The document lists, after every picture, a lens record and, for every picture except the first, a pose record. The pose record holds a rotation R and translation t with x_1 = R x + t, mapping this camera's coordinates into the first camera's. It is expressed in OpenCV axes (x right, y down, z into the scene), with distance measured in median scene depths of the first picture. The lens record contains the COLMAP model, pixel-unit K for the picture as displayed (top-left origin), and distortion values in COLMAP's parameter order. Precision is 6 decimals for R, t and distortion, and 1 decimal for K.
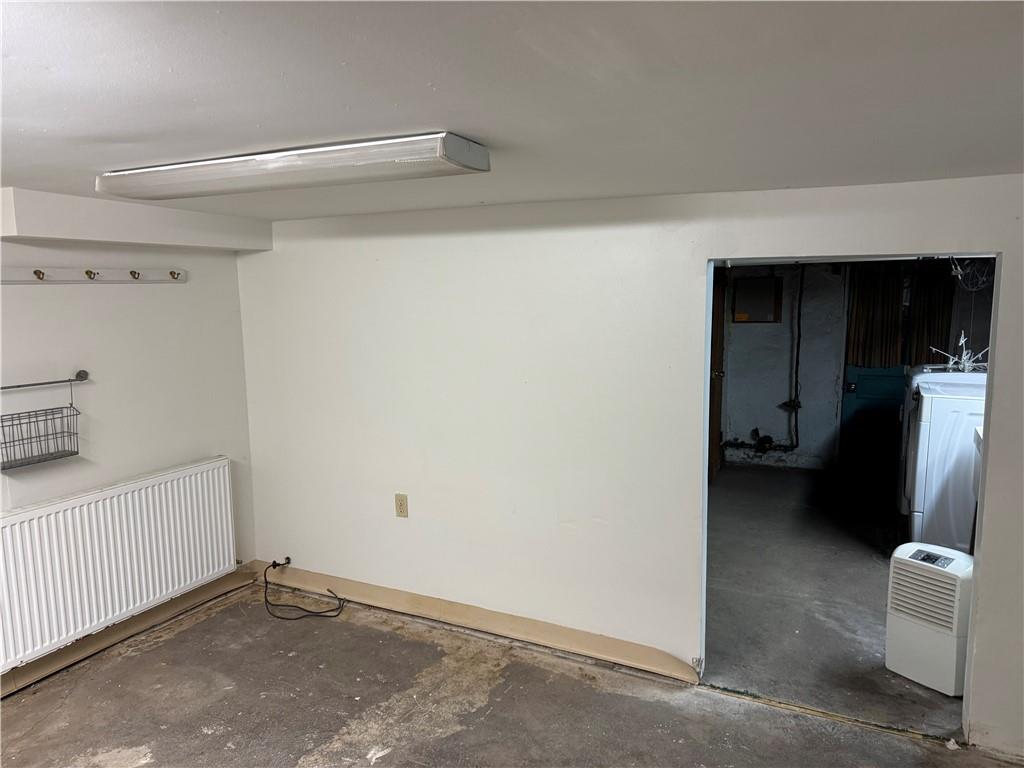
lens RADIAL K [[716.4, 0, 508.7], [0, 716.4, 389.3], [0, 0, 1]] dist [0.080785, -0.084315]
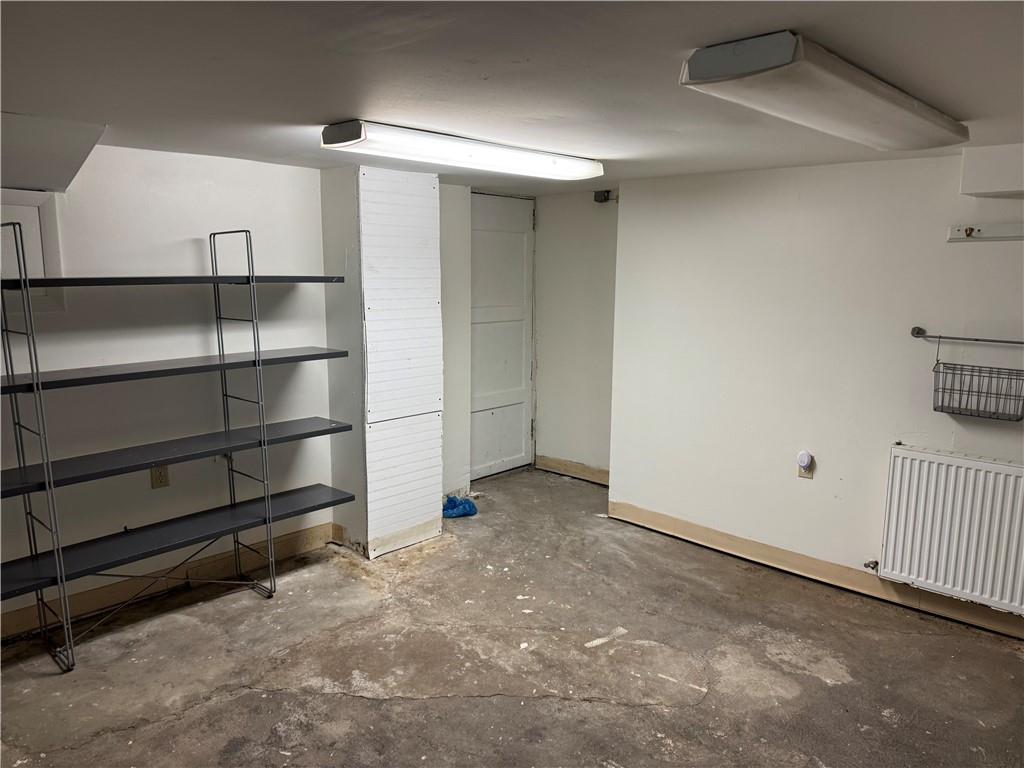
lens RADIAL K [[716.4, 0, 508.3], [0, 716.4, 383.4], [0, 0, 1]] dist [0.080785, -0.084315]
pose [[-0.284616, 0.169314, -0.943571, 0.884329], [-0.134261, 0.967538, 0.214113, -0.134920], [0.949193, 0.187625, -0.252644, 1.105141]]
